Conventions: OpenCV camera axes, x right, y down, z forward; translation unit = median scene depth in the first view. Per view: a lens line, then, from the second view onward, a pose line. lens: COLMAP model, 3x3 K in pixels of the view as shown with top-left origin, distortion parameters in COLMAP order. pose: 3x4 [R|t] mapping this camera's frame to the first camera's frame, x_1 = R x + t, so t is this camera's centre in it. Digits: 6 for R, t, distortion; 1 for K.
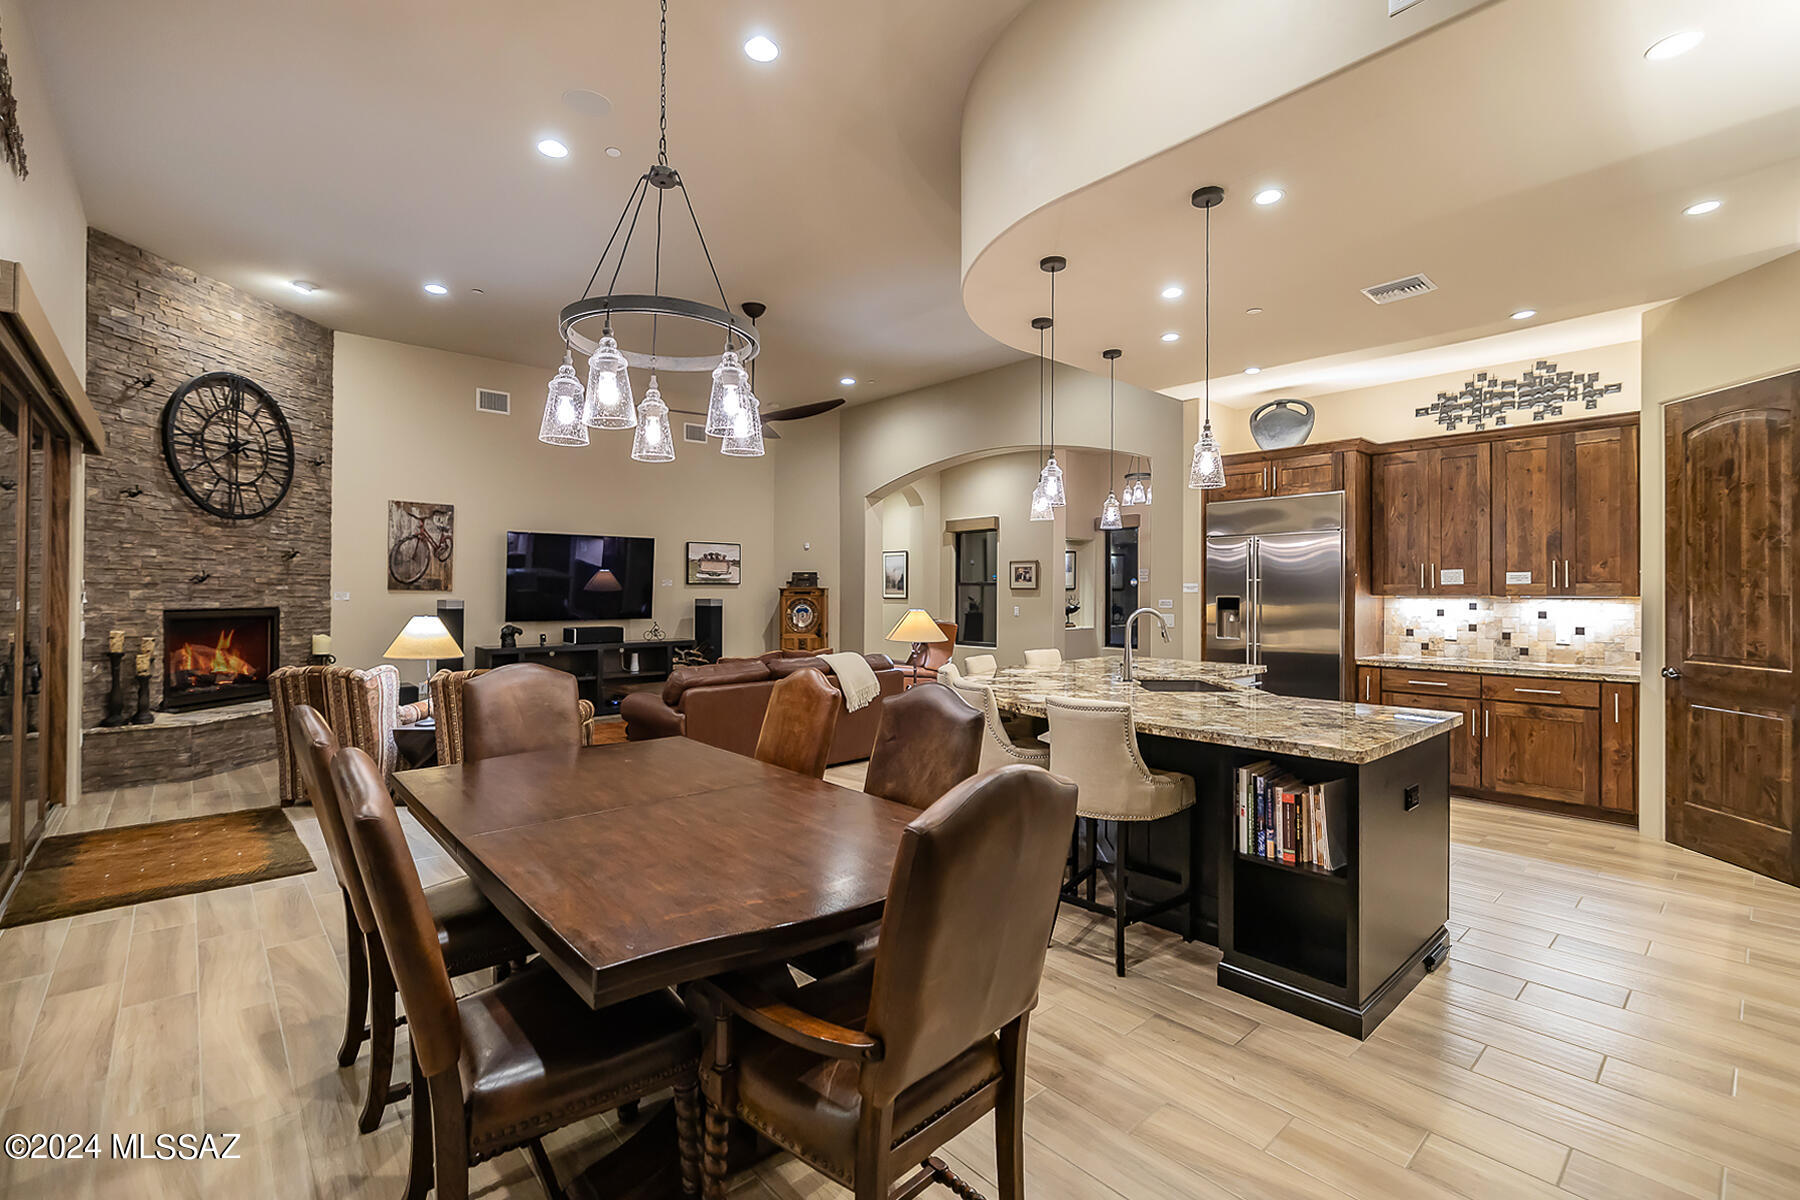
lens RADIAL K [[876.7, 0, 952.6], [0, 876.7, 587.1], [0, 0, 1]] dist [-0.031932, 0.010974]
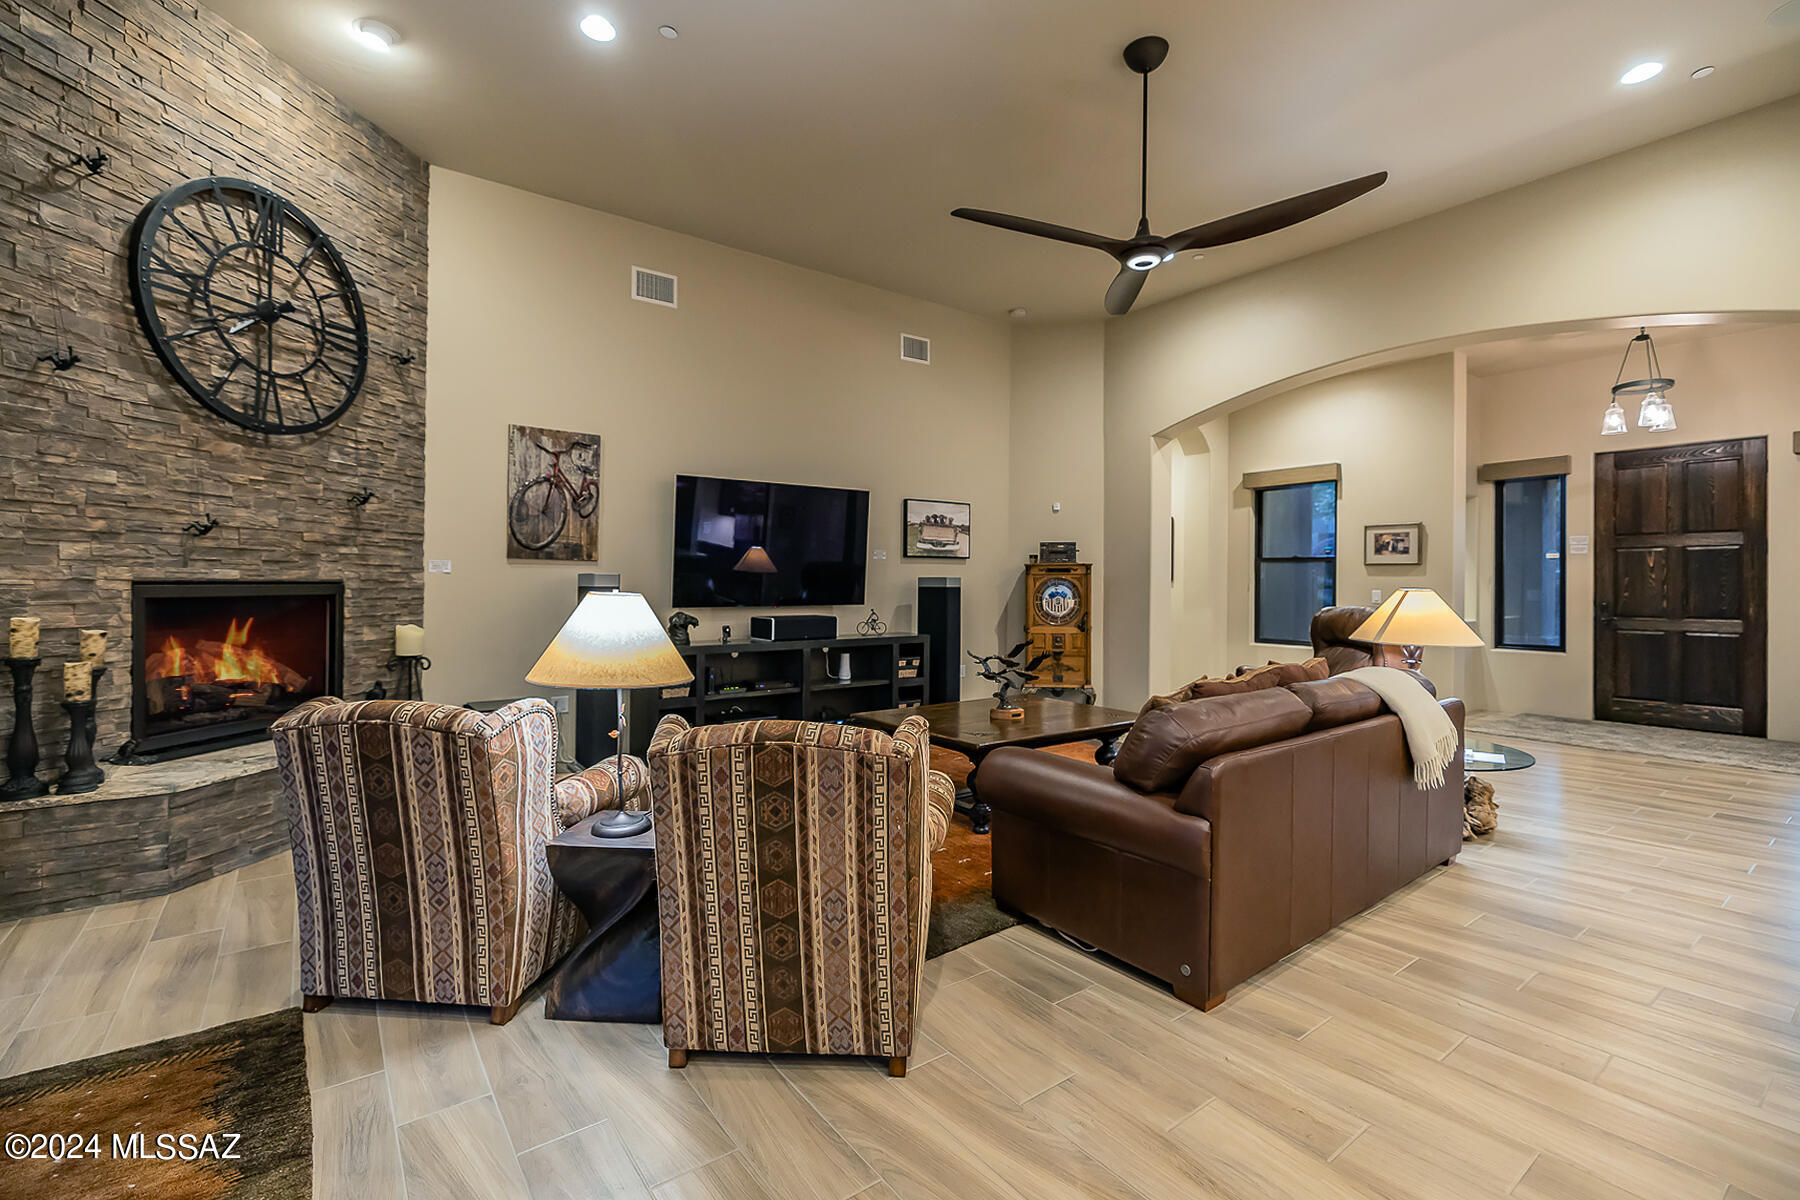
lens RADIAL K [[865.2, 0, 955.9], [0, 865.2, 576.7], [0, 0, 1]] dist [-0.000737, 0.000232]
pose [[0.996821, 0.003515, -0.079602, -0.339558], [-0.003714, 0.999990, -0.002345, 0.023536], [0.079592, 0.002633, 0.996824, 0.485436]]
